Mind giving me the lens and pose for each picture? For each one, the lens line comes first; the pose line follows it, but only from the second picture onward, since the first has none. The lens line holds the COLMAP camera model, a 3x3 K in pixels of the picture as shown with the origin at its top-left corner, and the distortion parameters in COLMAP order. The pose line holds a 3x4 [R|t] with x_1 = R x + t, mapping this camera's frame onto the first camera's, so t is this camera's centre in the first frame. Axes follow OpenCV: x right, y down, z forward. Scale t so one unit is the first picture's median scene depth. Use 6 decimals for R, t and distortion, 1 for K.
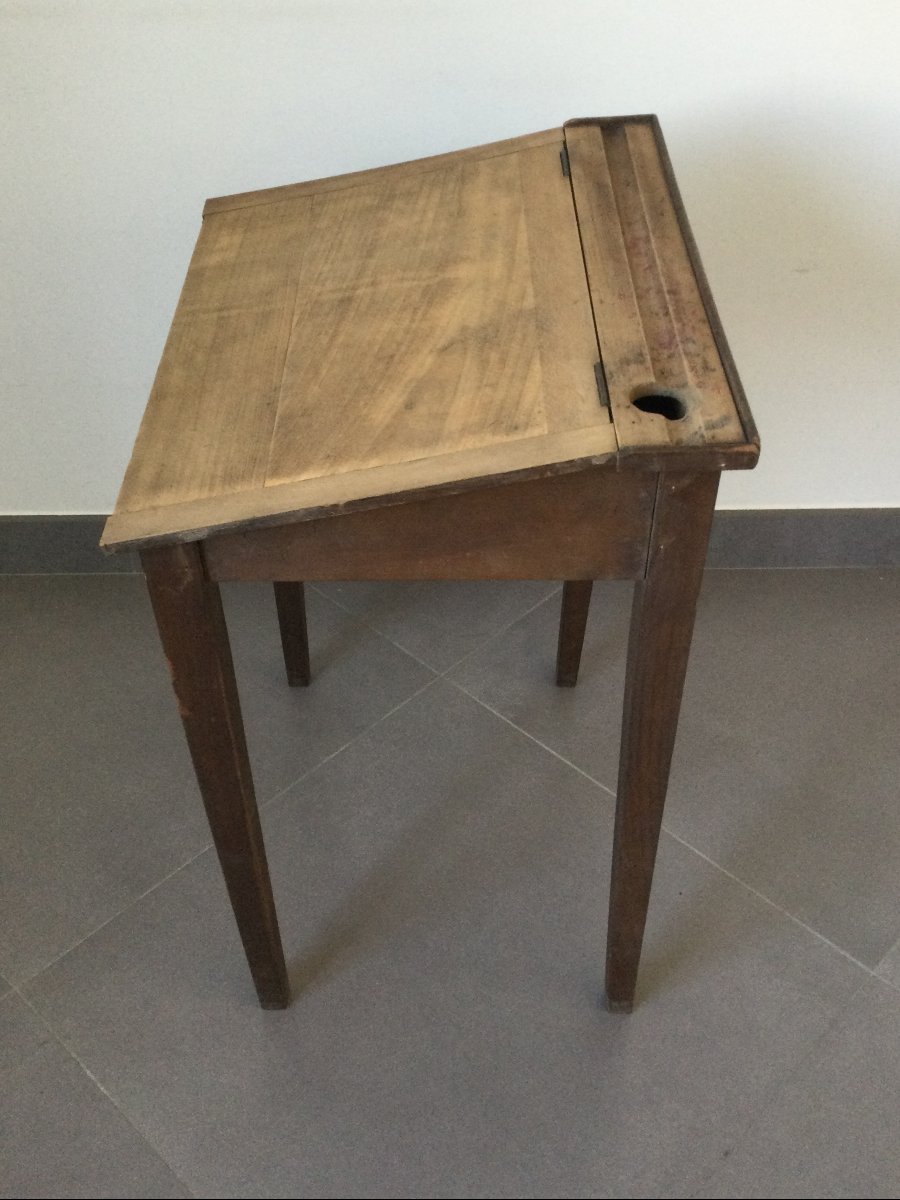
lens RADIAL K [[1276.4, 0, 456.7], [0, 1276.4, 602.0], [0, 0, 1]] dist [0.064751, 0.000000]
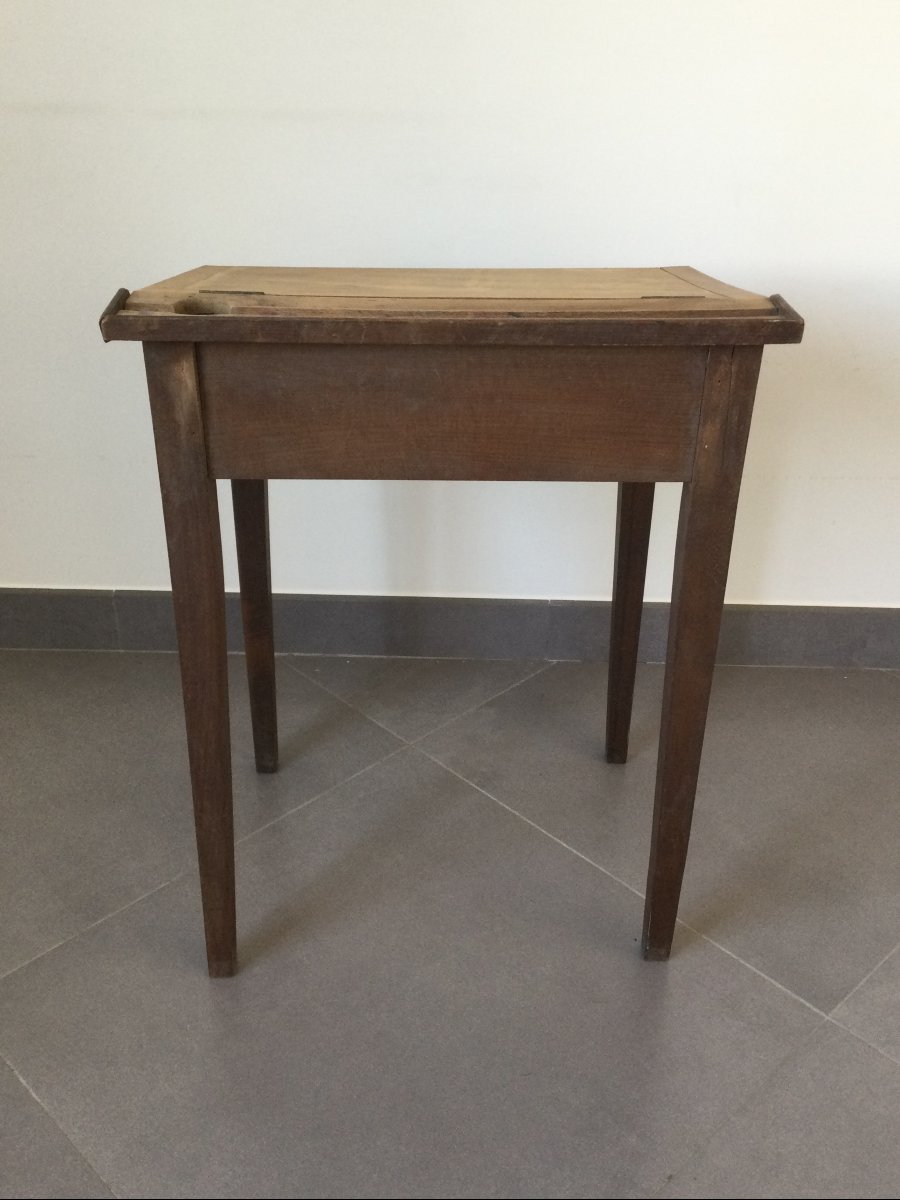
lens RADIAL K [[1276.4, 0, 457.2], [0, 1276.4, 603.8], [0, 0, 1]] dist [0.064751, 0.000000]
pose [[0.015592, 0.514294, -0.857472, 1.140410], [-0.678915, 0.635027, 0.368531, -0.503911], [0.734052, 0.576404, 0.359063, 0.786362]]
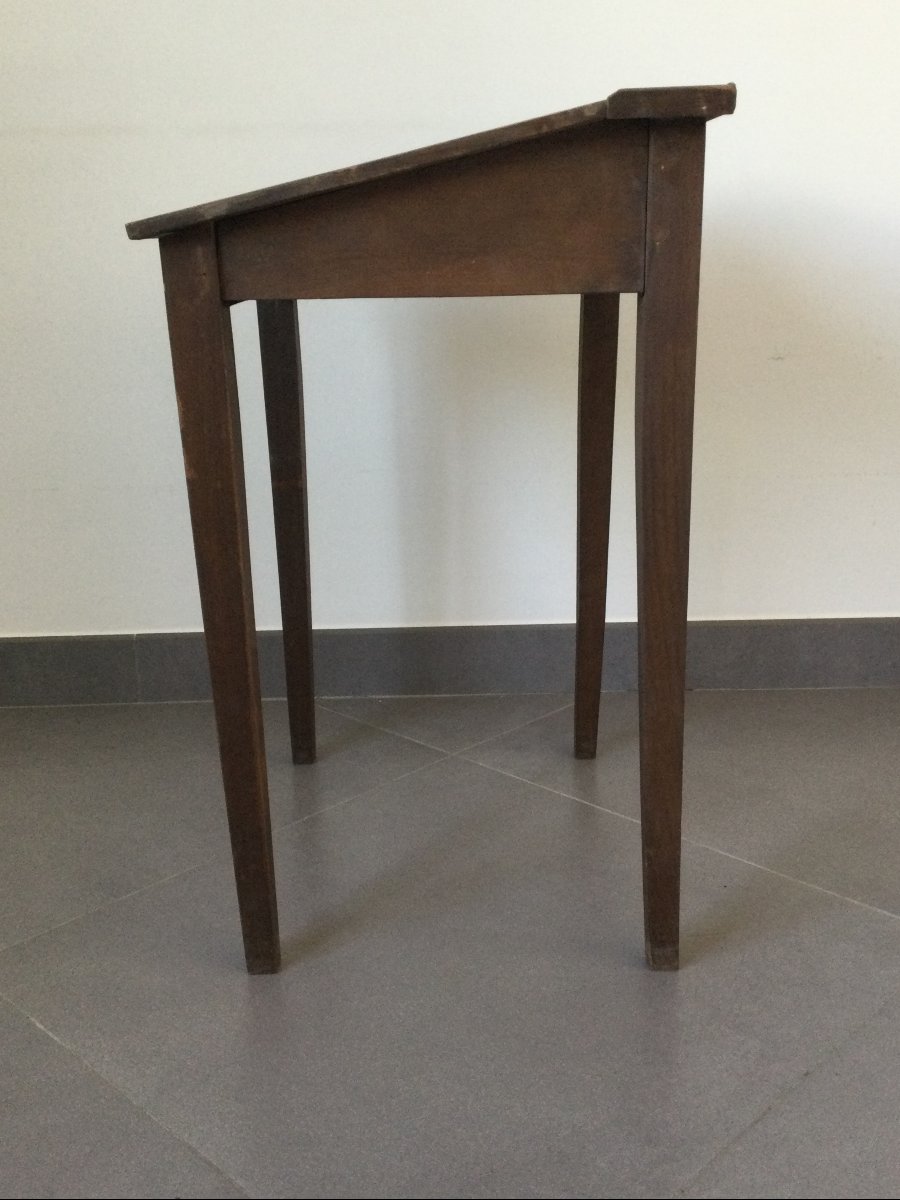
lens RADIAL K [[1276.4, 0, 449.3], [0, 1276.4, 597.1], [0, 0, 1]] dist [0.064751, 0.000000]
pose [[0.999772, -0.018135, -0.011303, -0.003456], [0.011362, 0.899099, -0.437597, 0.623121], [0.018098, 0.437369, 0.899100, 0.160982]]
